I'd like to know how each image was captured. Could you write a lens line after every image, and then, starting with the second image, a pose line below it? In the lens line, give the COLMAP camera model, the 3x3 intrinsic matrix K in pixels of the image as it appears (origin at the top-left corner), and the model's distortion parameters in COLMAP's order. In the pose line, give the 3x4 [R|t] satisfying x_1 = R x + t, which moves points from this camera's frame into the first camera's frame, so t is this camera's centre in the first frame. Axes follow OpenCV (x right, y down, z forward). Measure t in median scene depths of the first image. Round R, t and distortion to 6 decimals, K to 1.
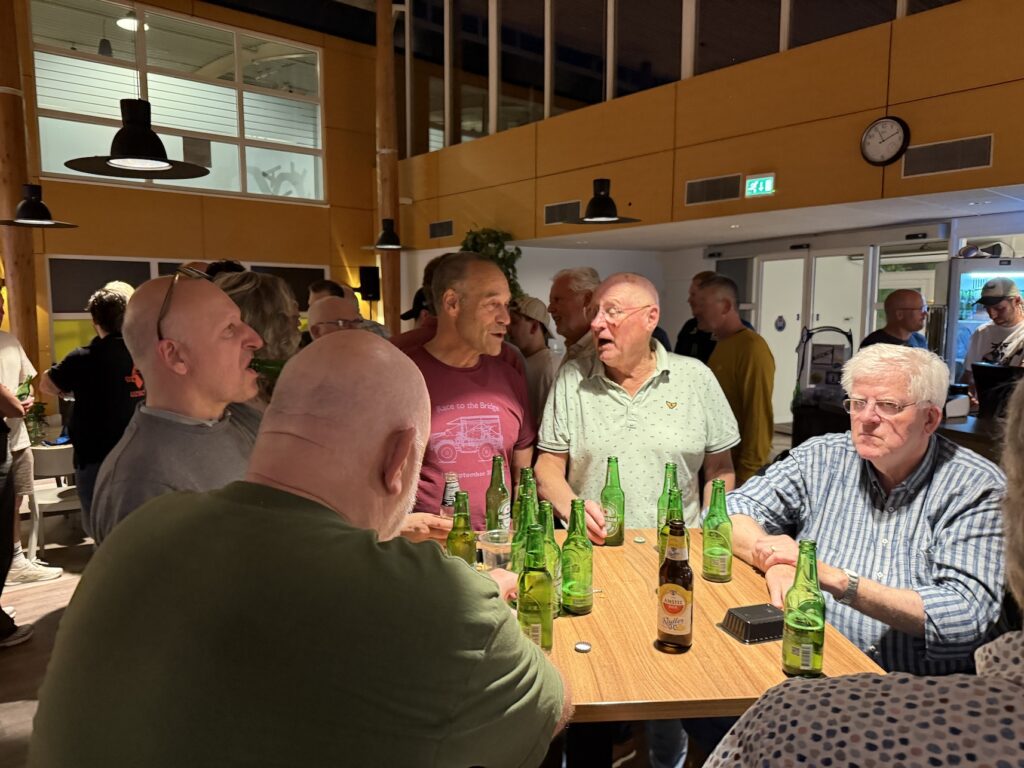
lens RADIAL K [[731.6, 0, 514.0], [0, 731.6, 393.7], [0, 0, 1]] dist [0.044600, -0.060377]
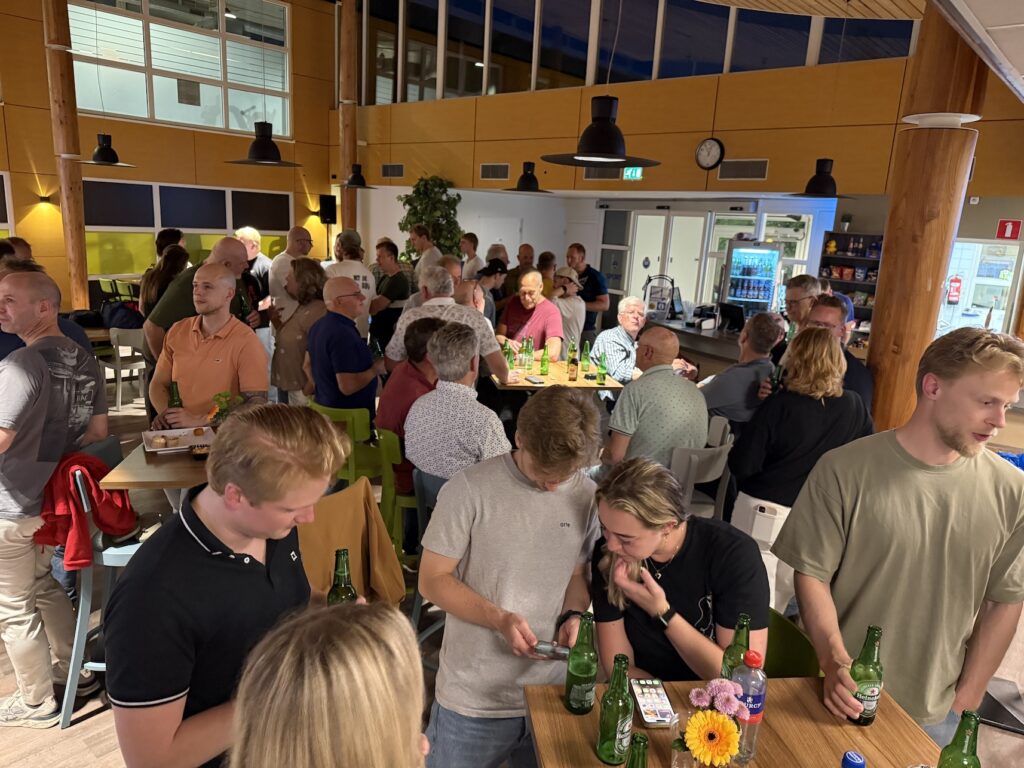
lens RADIAL K [[731.6, 0, 514.0], [0, 731.6, 393.7], [0, 0, 1]] dist [0.044600, -0.060377]
pose [[0.988945, 0.019504, 0.146995, -0.080962], [-0.037160, 0.992277, 0.118341, -0.004060], [-0.143552, -0.122495, 0.982033, -0.340395]]
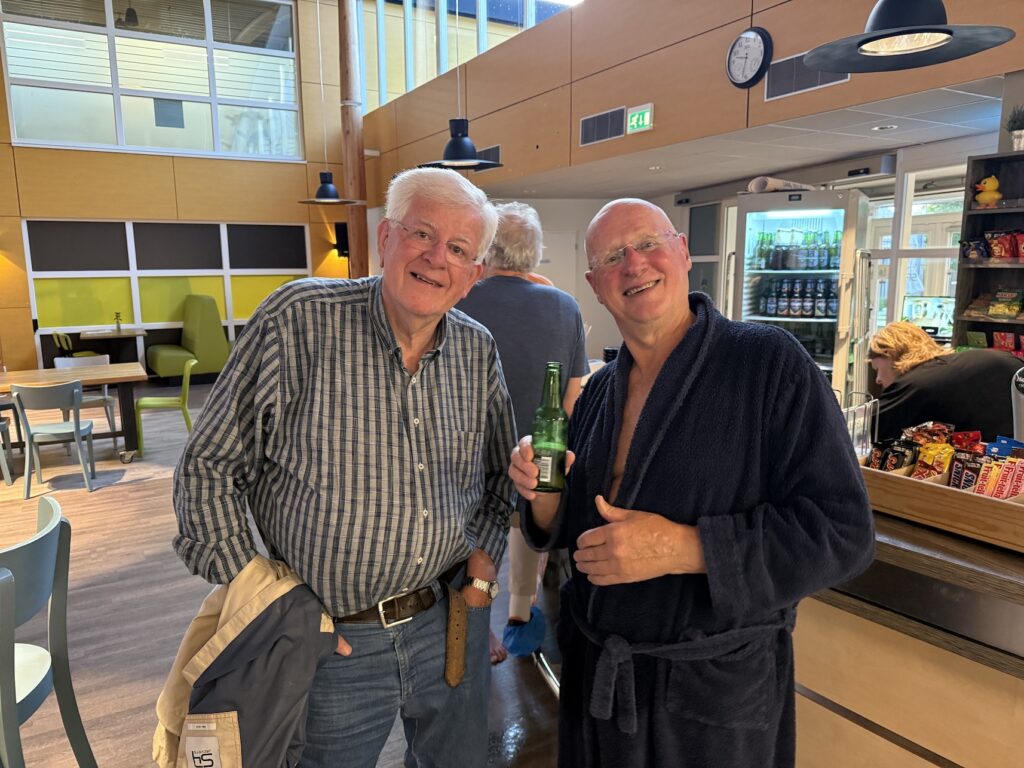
lens RADIAL K [[732.7, 0, 498.8], [0, 732.7, 384.7], [0, 0, 1]] dist [0.041478, -0.057042]
pose [[0.982601, 0.020176, -0.184629, 0.242789], [-0.011924, 0.998884, 0.045700, -0.002248], [0.185345, -0.042703, 0.981745, 0.063046]]
